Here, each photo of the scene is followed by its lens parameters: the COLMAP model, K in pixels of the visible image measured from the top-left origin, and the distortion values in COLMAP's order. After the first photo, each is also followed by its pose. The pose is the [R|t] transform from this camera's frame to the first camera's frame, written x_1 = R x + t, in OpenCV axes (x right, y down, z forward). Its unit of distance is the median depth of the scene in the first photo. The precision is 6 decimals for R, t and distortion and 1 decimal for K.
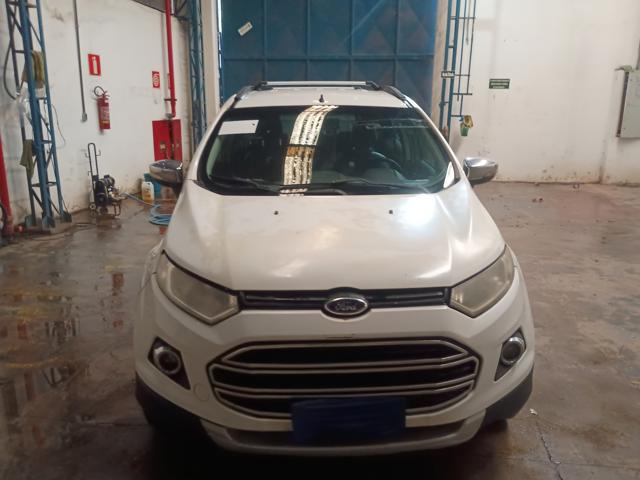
lens RADIAL K [[537.5, 0, 333.4], [0, 537.5, 244.5], [0, 0, 1]] dist [0.061122, -0.087561]
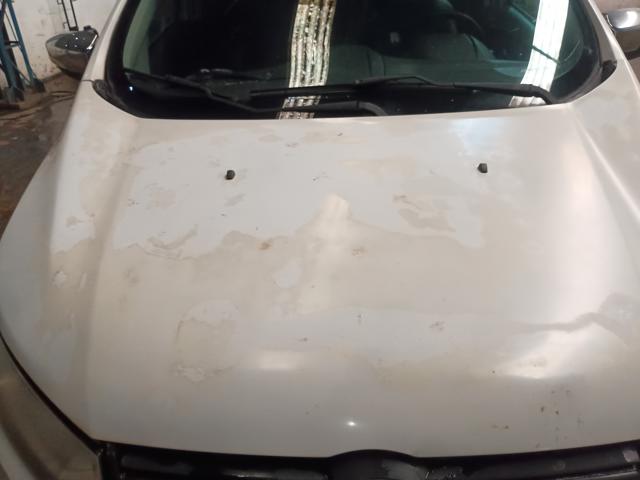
lens RADIAL K [[537.5, 0, 318.7], [0, 537.5, 243.9], [0, 0, 1]] dist [0.061122, -0.087561]
pose [[0.995804, 0.005494, -0.091342, 0.003815], [0.020763, 0.958593, 0.284020, -0.038230], [0.089121, -0.284725, 0.954458, 0.157326]]
